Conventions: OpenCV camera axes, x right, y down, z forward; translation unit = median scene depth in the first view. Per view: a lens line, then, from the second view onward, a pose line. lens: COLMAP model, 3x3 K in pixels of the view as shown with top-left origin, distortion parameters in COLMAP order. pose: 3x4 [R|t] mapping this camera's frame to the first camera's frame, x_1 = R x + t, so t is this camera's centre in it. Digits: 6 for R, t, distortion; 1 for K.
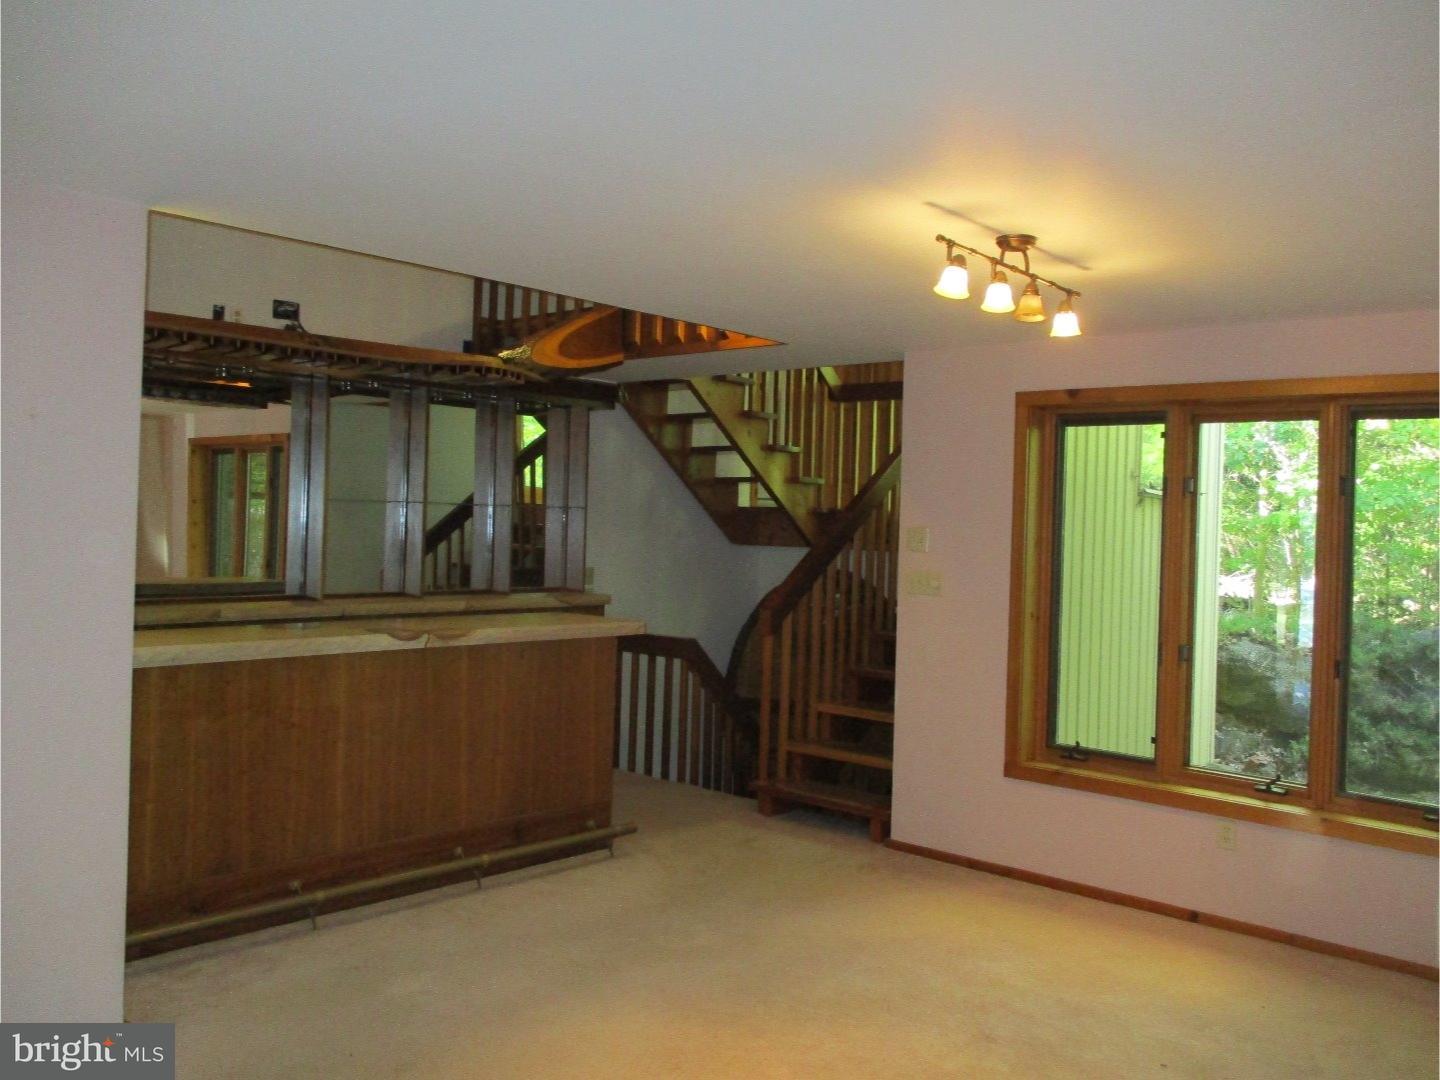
lens RADIAL K [[1218.7, 0, 718.2], [0, 1218.7, 535.8], [0, 0, 1]] dist [0.123650, 0.004918]
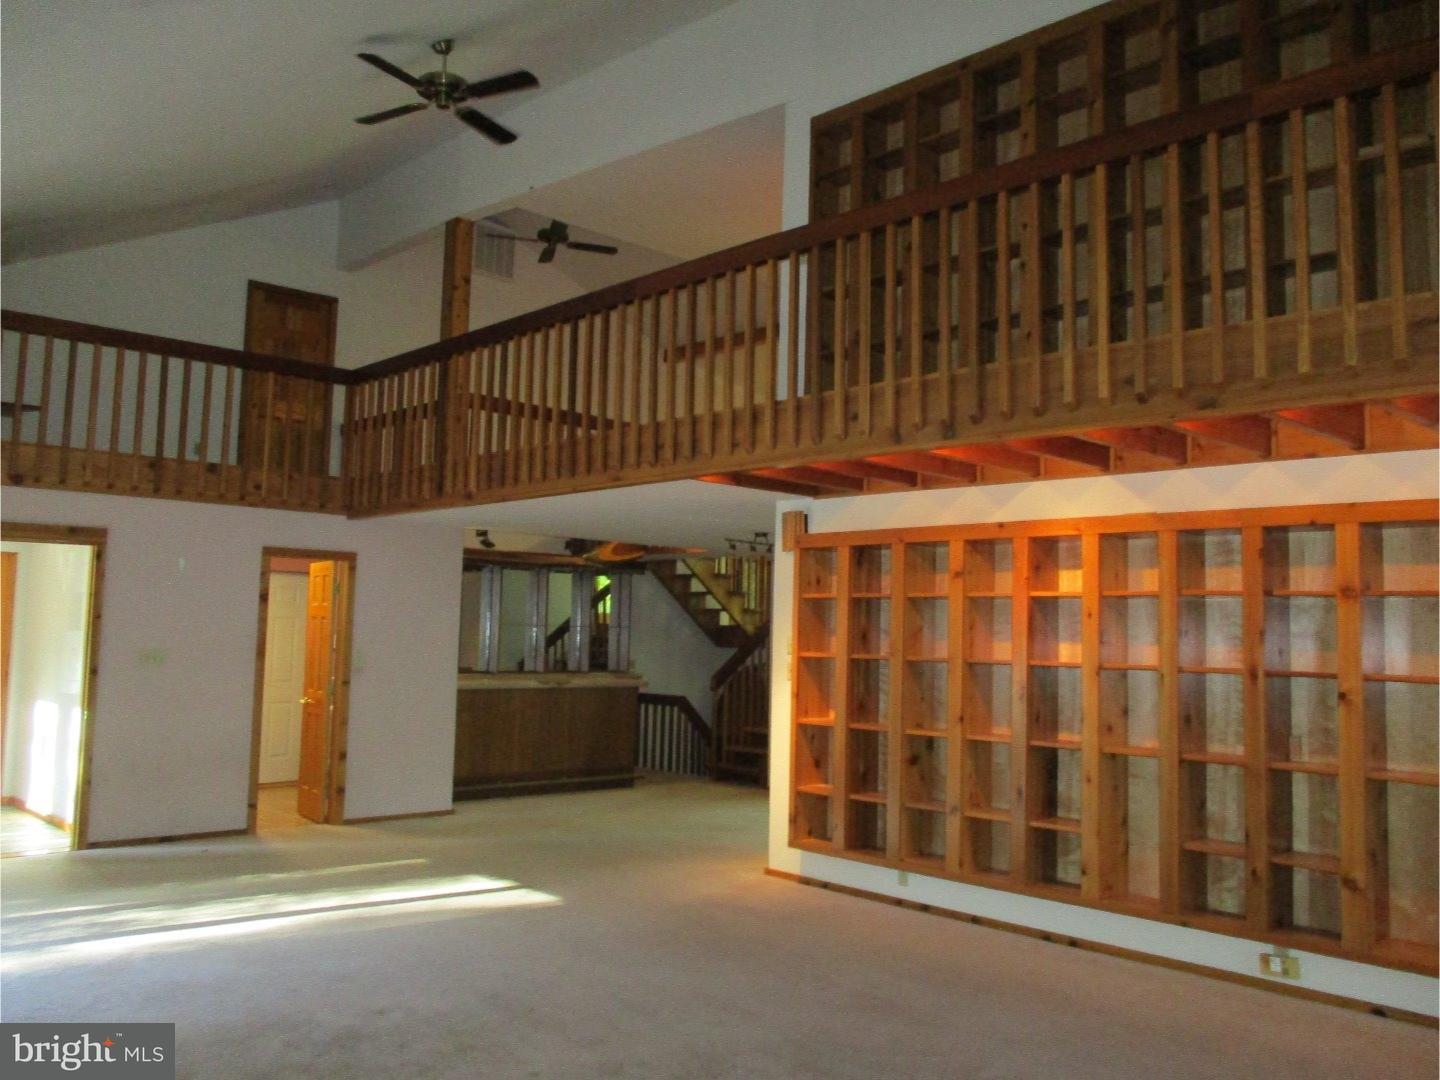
lens RADIAL K [[1218.7, 0, 716.7], [0, 1218.7, 538.4], [0, 0, 1]] dist [0.123650, 0.004918]
pose [[0.997486, -0.009550, -0.070219, 0.149177], [0.002986, 0.995662, -0.092992, 0.015538], [0.070803, 0.092549, 0.993188, -0.812283]]
